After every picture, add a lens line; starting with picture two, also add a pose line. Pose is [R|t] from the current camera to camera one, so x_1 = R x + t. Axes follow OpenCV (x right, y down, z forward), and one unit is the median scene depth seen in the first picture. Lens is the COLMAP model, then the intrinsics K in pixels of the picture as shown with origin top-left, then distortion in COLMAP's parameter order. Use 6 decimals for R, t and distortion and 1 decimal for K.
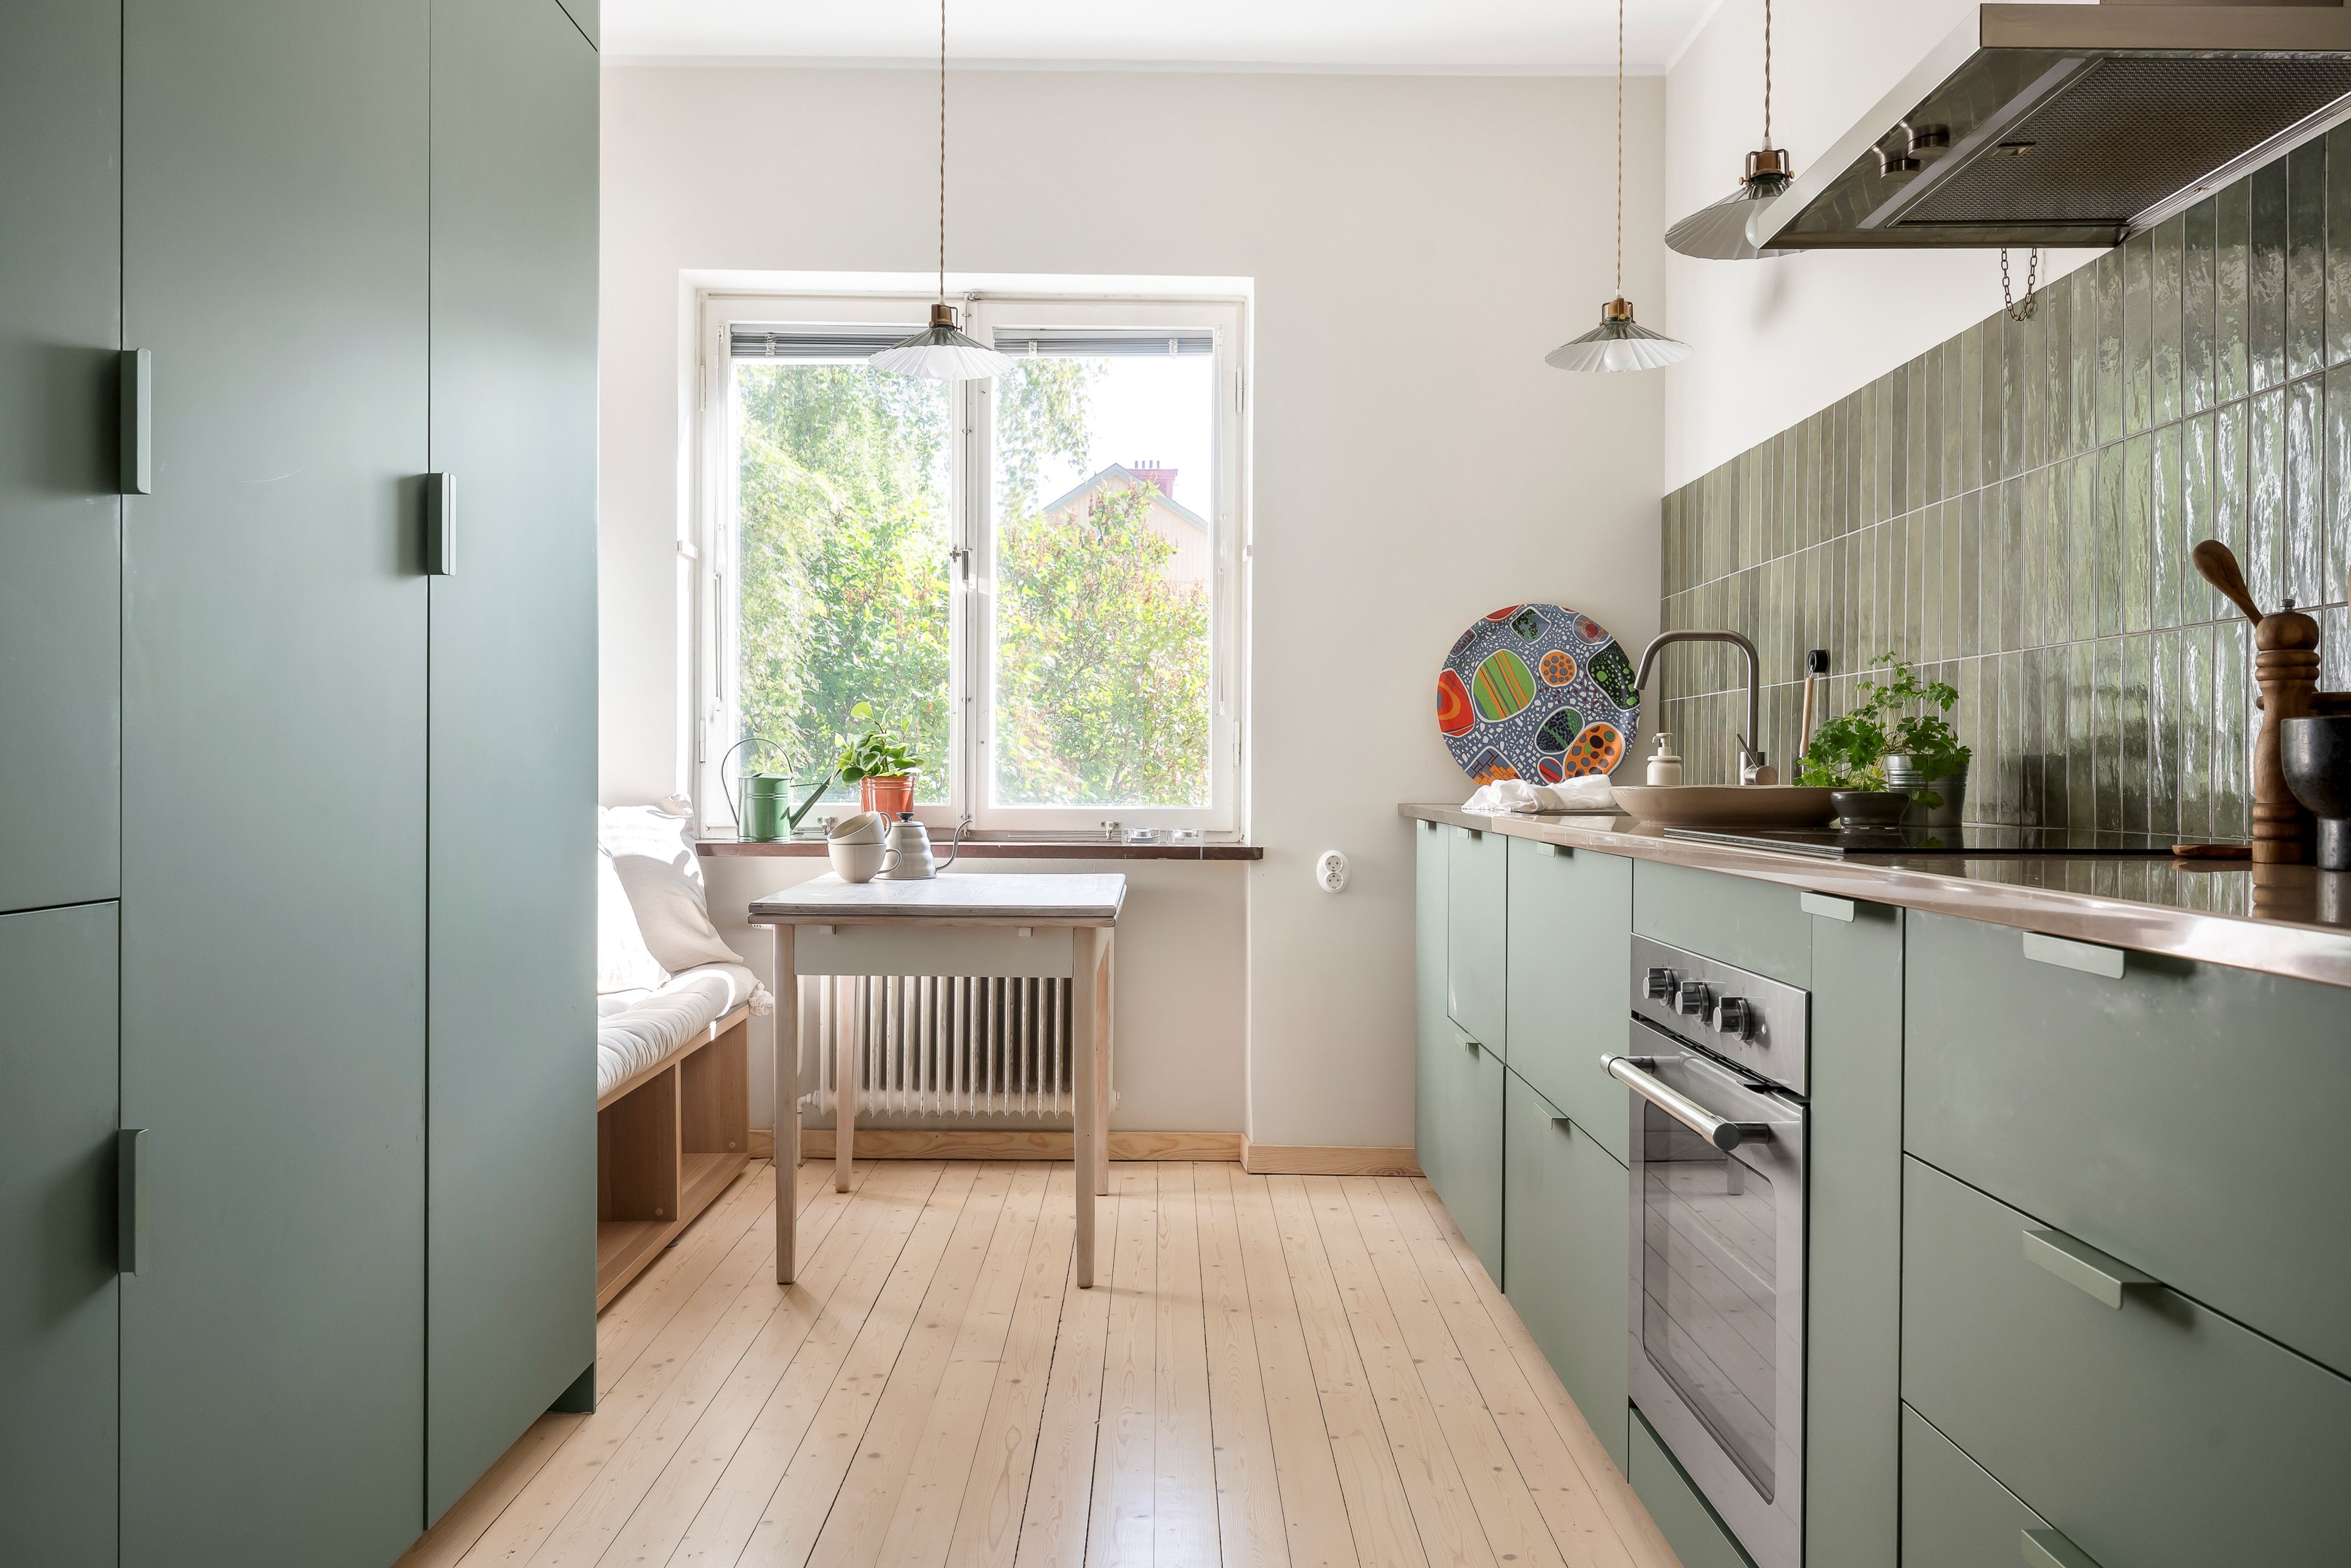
lens RADIAL K [[1653.3, 0, 1175.5], [0, 1653.3, 784.0], [0, 0, 1]] dist [0.002570, 0.000219]
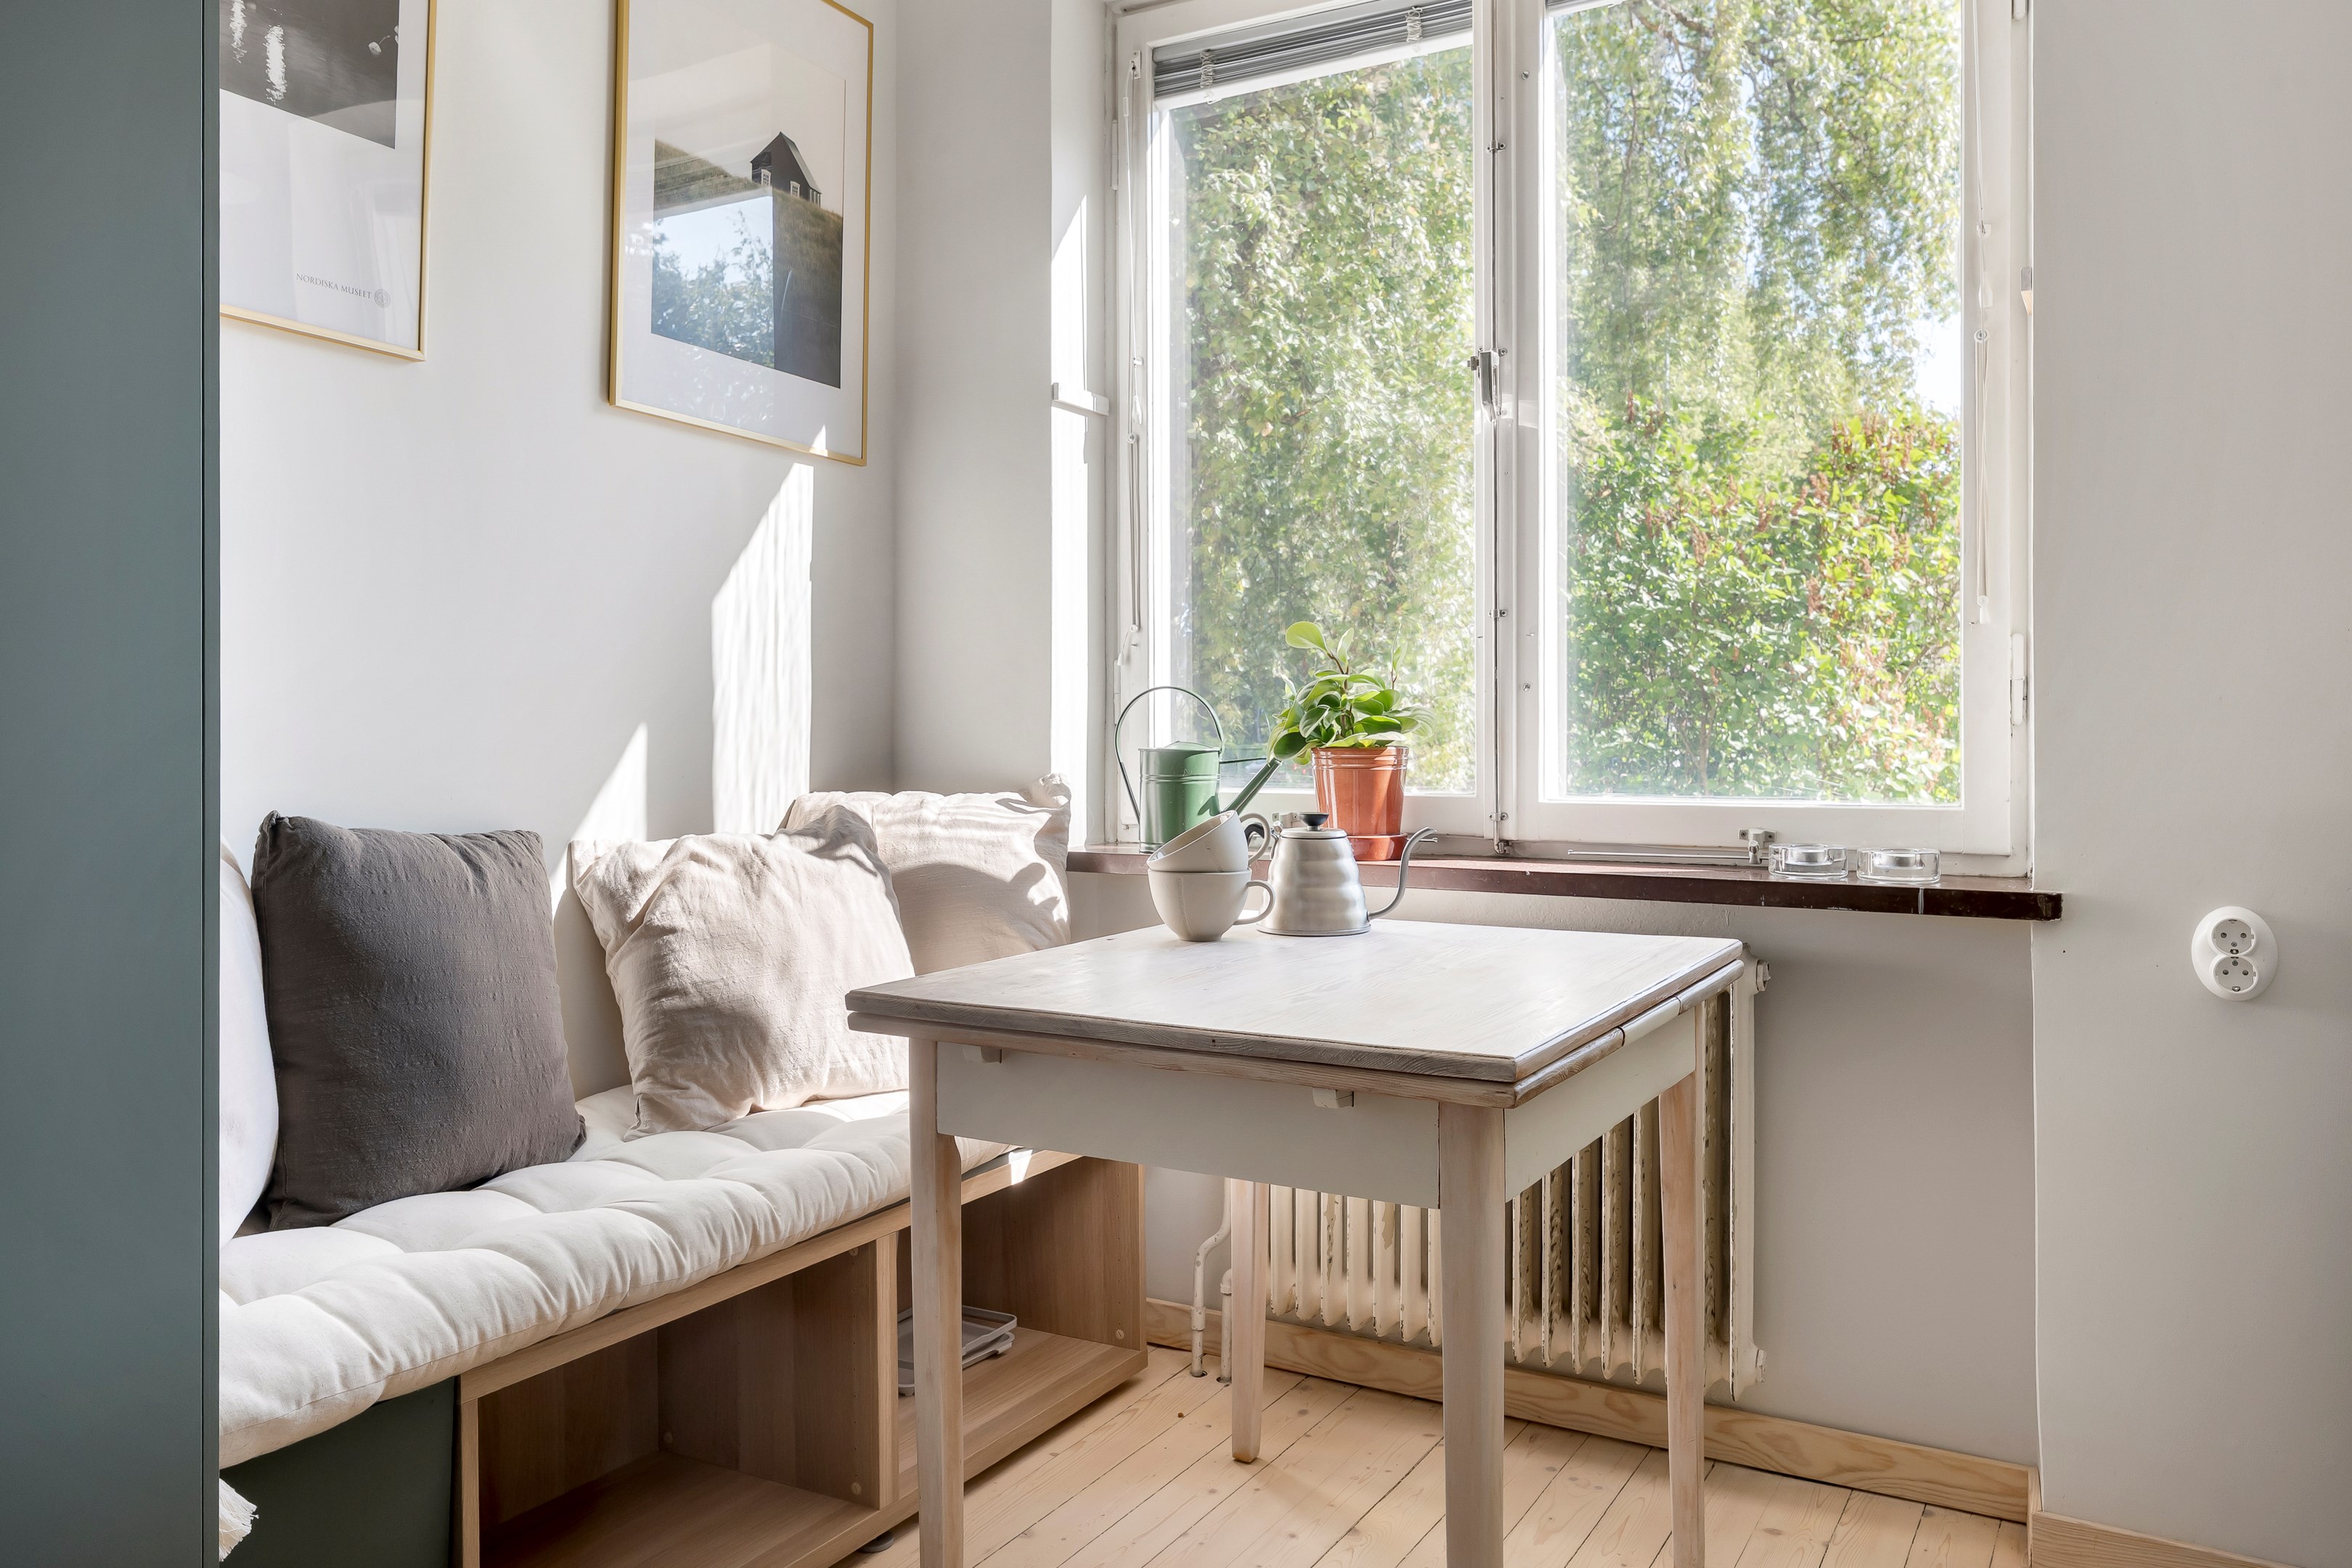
lens RADIAL K [[1763.6, 0, 1175.1], [0, 1763.6, 728.7], [0, 0, 1]] dist [0.004135, -0.001304]
pose [[0.868517, -0.005308, -0.495631, 0.081645], [-0.001253, 0.999916, -0.012905, -0.002659], [0.495658, 0.011829, 0.868437, 0.418072]]
